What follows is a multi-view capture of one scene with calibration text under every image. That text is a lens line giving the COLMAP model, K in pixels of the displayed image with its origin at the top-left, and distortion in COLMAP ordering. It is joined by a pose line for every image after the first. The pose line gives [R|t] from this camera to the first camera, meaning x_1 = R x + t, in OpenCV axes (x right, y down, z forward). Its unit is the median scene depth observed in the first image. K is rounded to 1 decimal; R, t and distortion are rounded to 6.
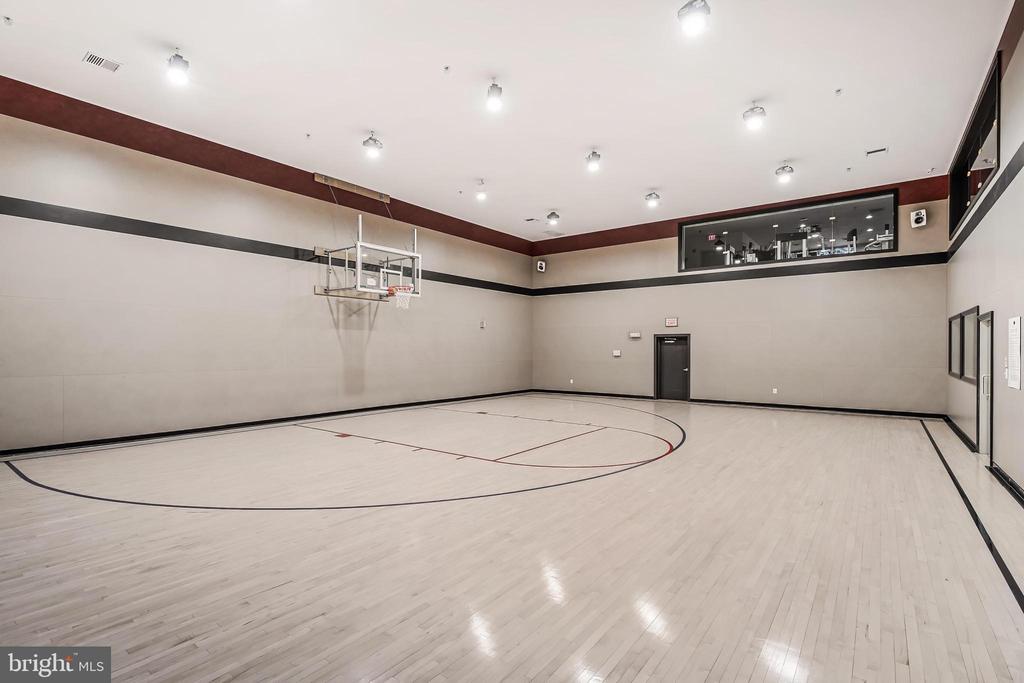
lens RADIAL K [[480.8, 0, 512.0], [0, 480.8, 341.5], [0, 0, 1]] dist [0.000855, 0.000067]
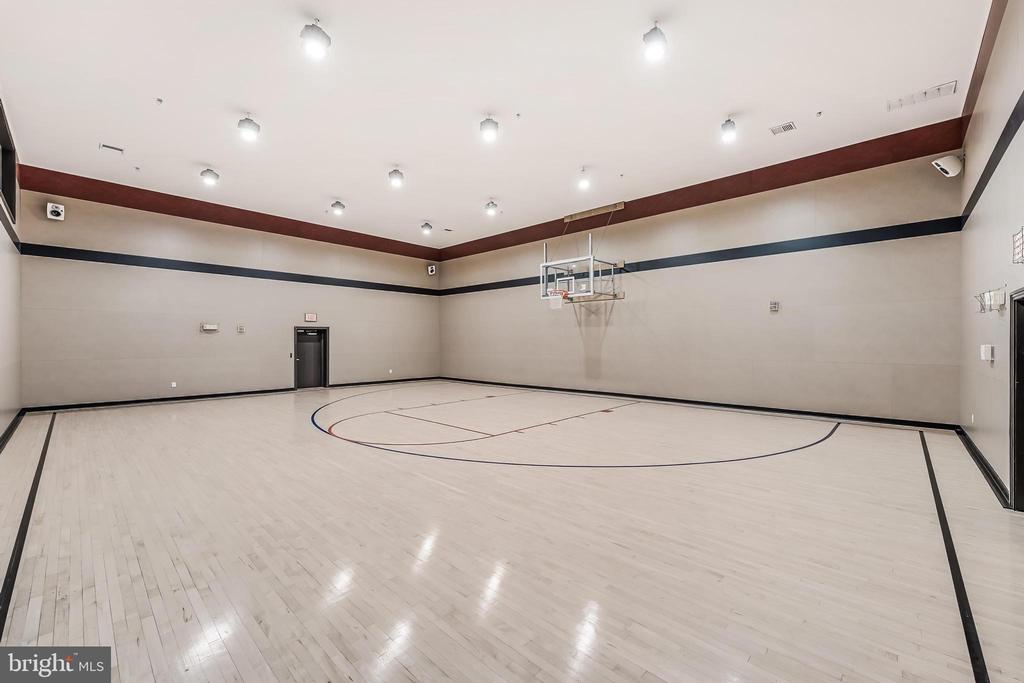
lens RADIAL K [[413.1, 0, 512.0], [0, 413.1, 341.5], [0, 0, 1]] dist [-0.000260, -0.000008]
pose [[-0.104402, -0.002358, -0.994532, 0.754465], [0.009723, 0.999947, -0.003391, 0.015410], [0.994488, -0.010024, -0.104373, 0.910561]]
